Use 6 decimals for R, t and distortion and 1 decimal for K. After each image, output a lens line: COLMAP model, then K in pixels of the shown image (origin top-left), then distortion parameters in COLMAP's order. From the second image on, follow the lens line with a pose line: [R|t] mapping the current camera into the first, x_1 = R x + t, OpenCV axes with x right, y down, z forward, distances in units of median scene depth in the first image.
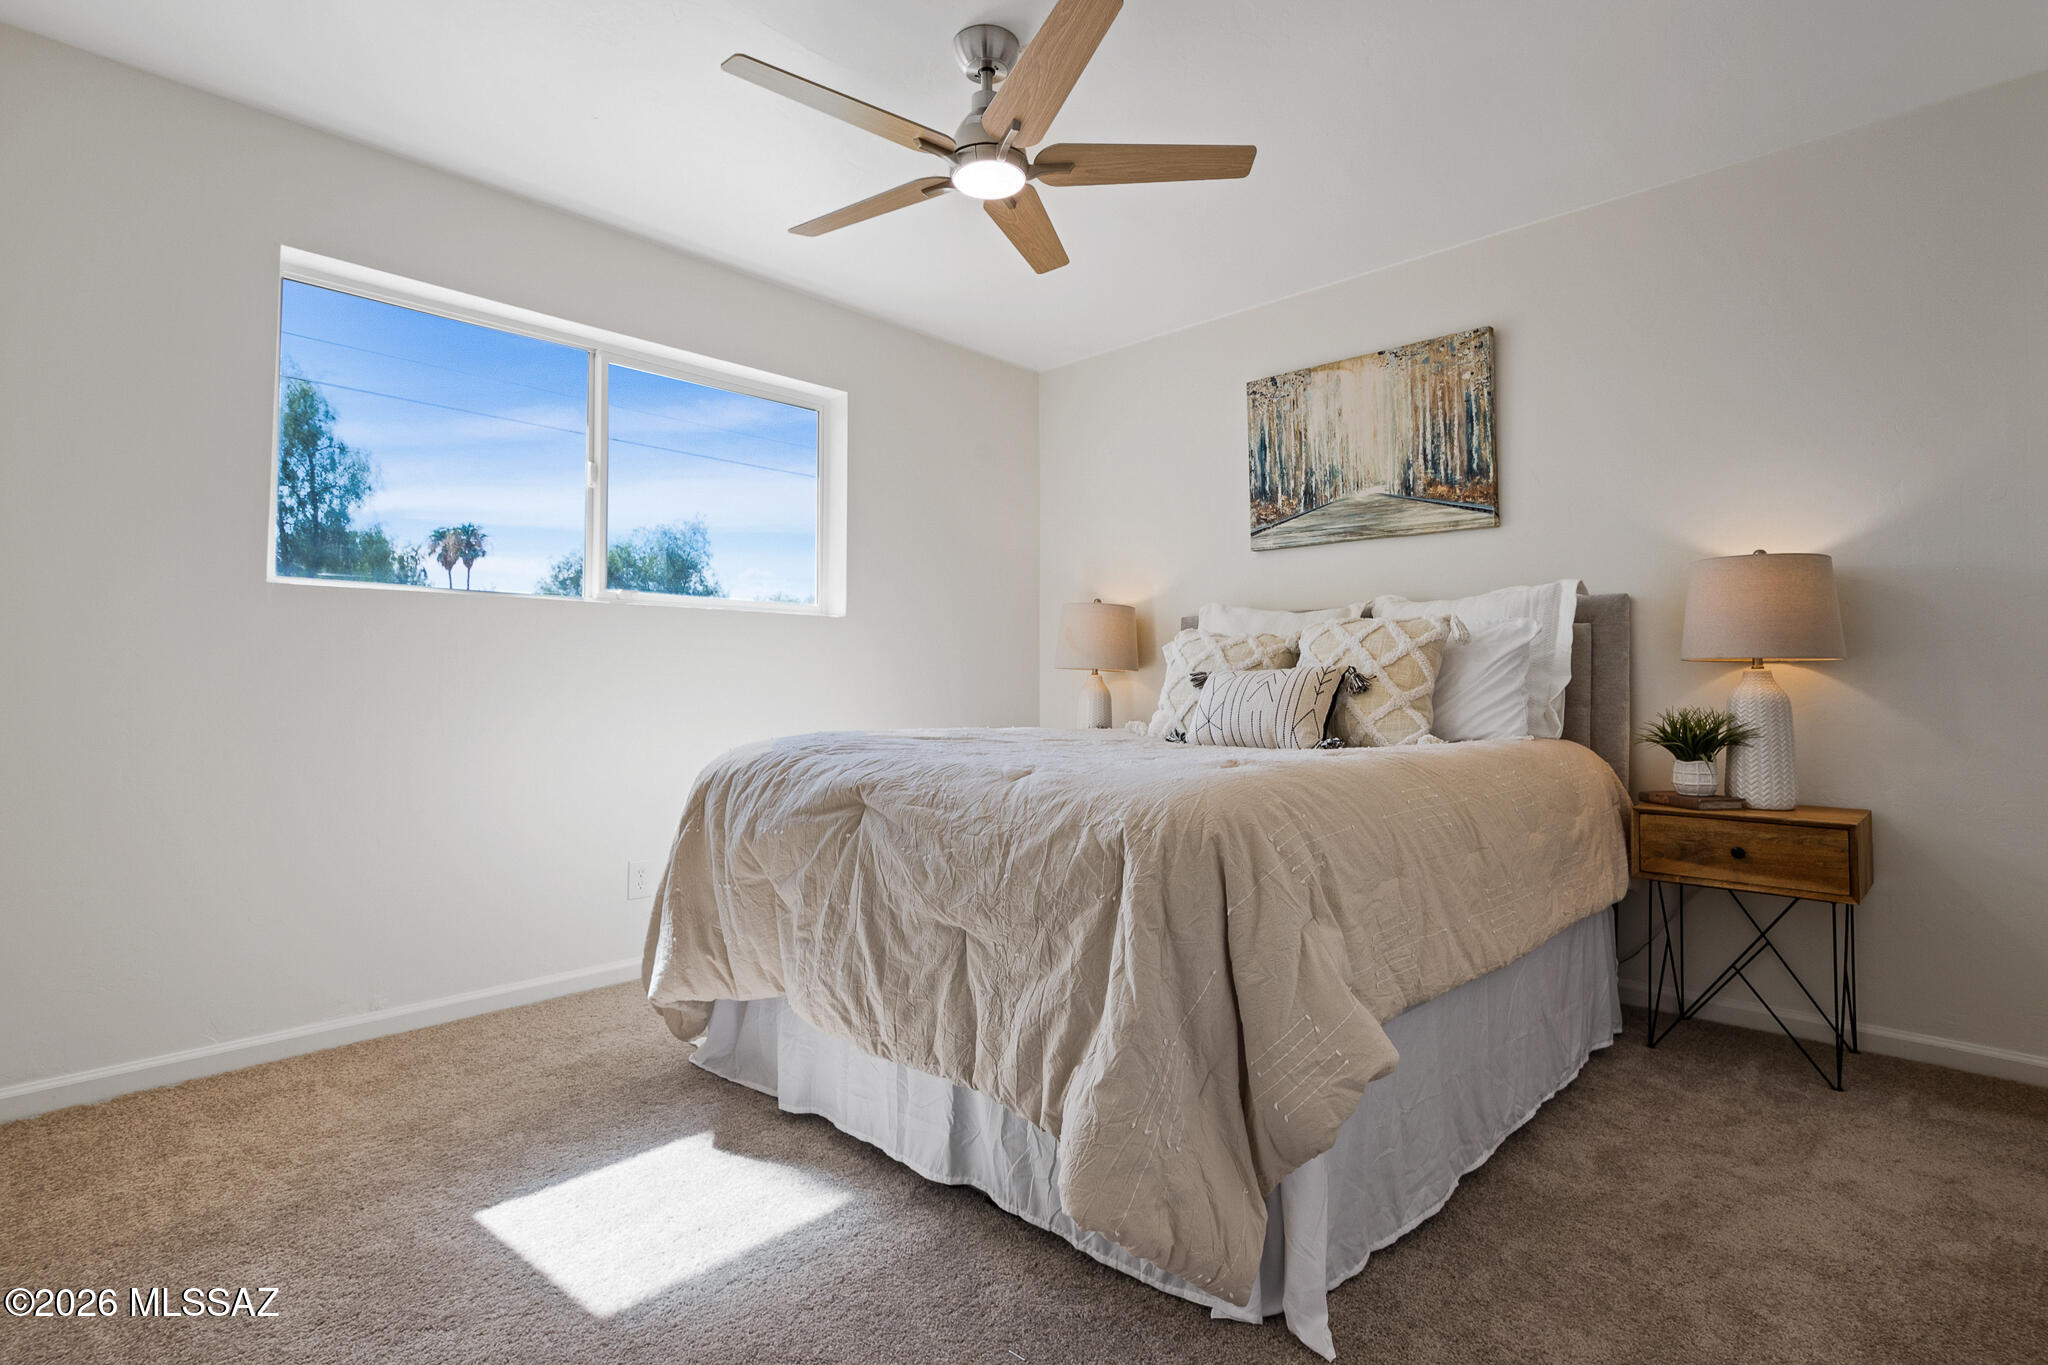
lens RADIAL K [[1009.6, 0, 1028.0], [0, 1009.6, 674.0], [0, 0, 1]] dist [-0.002525, -0.000125]
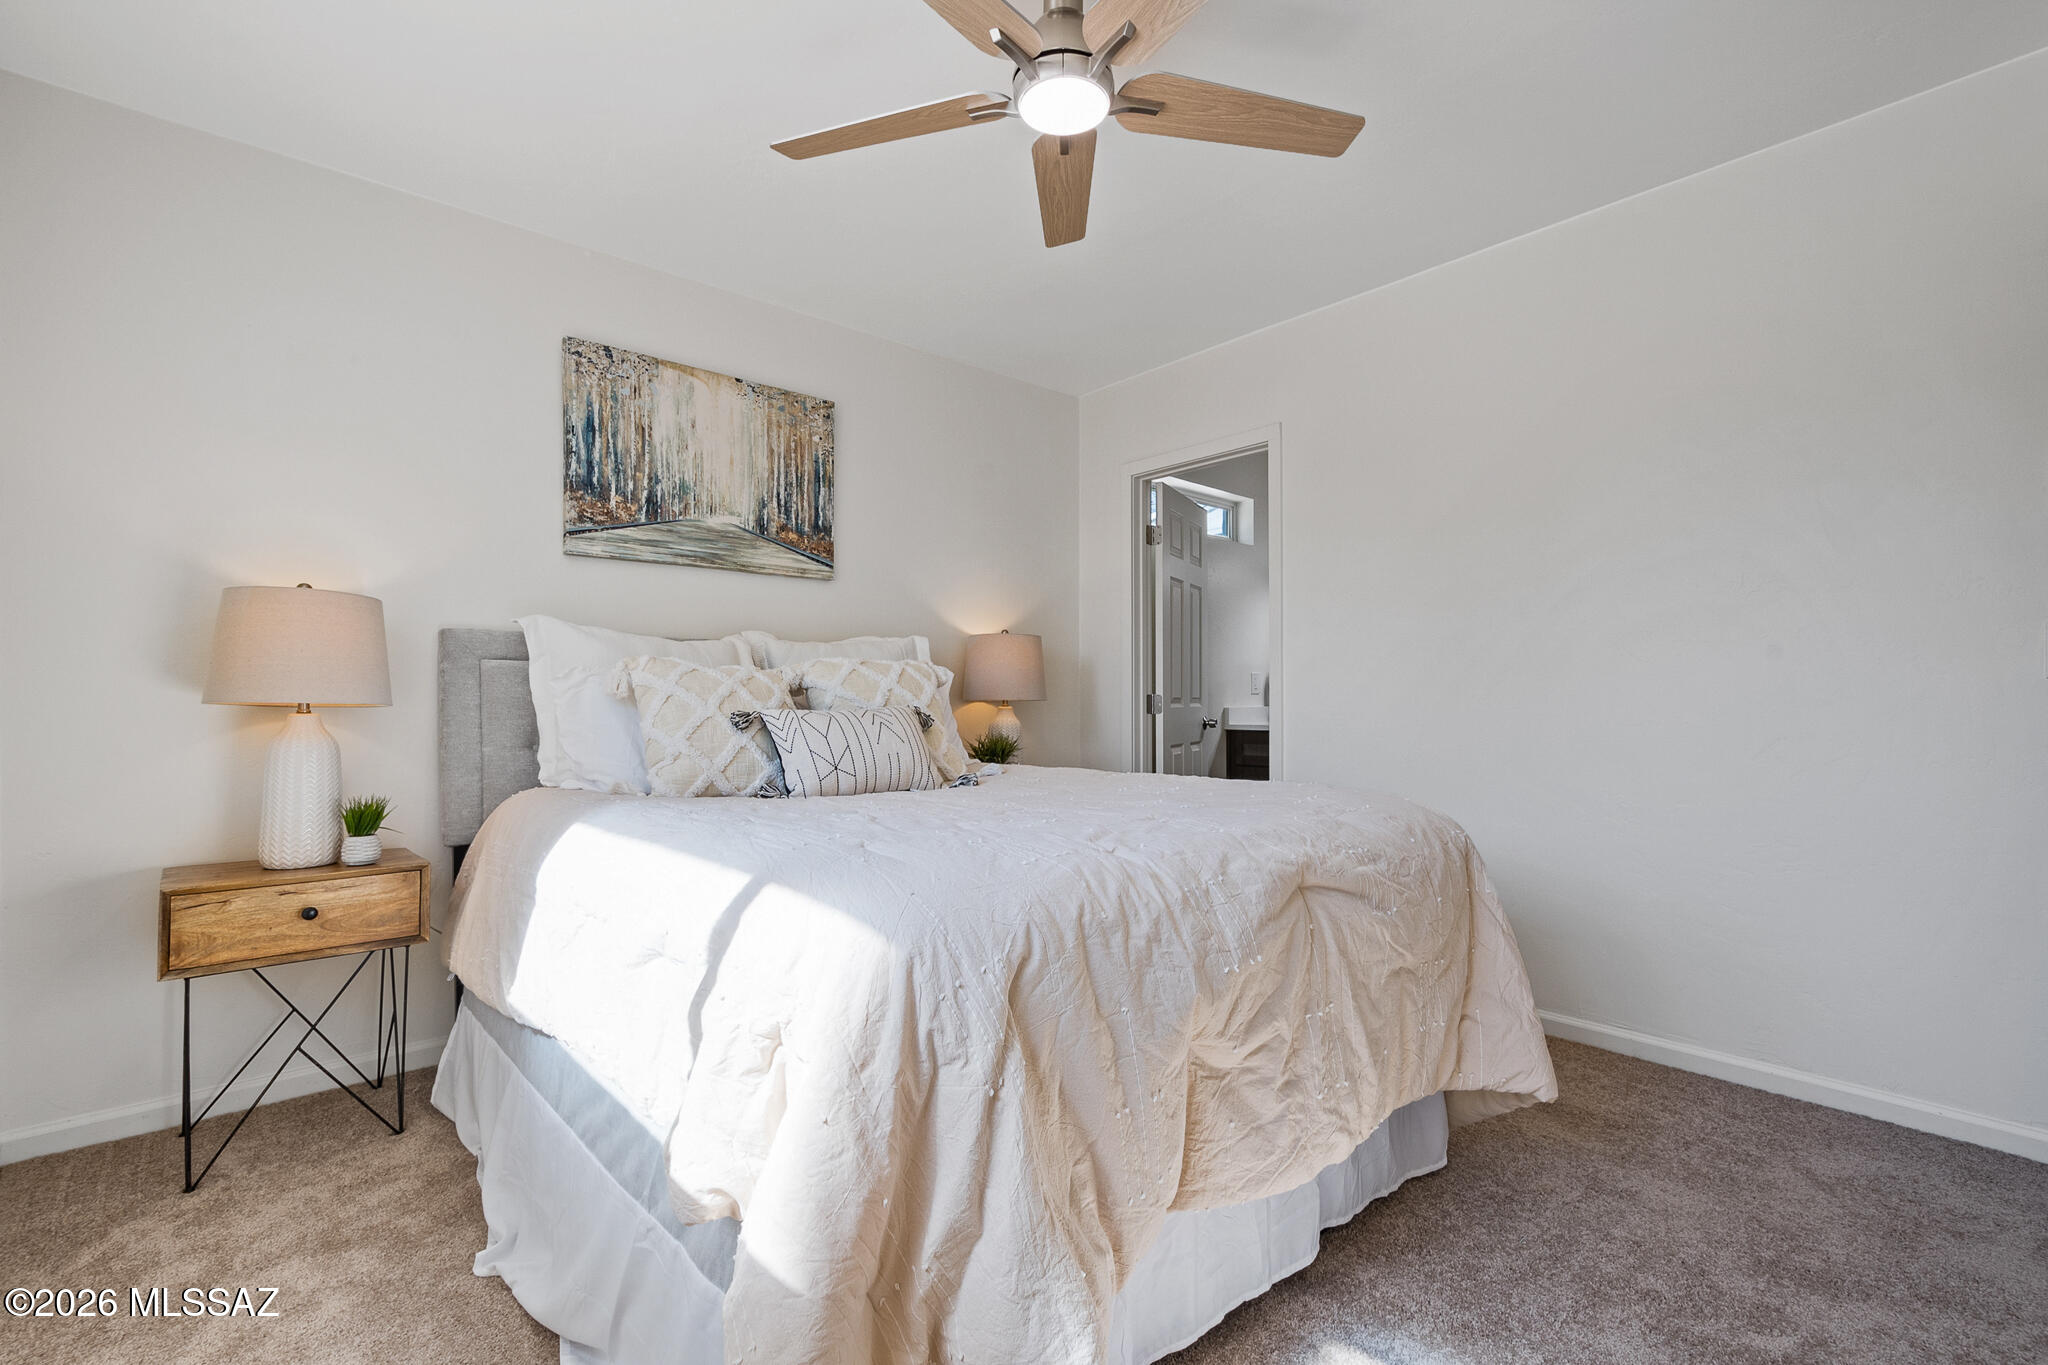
lens RADIAL K [[909.0, 0, 1075.5], [0, 909.0, 705.3], [0, 0, 1]] dist [0.002864, 0.000122]
pose [[0.046704, -0.006531, 0.998887, -0.501217], [-0.006966, 0.999952, 0.006863, -0.013088], [-0.998884, -0.007279, 0.046656, 0.618516]]
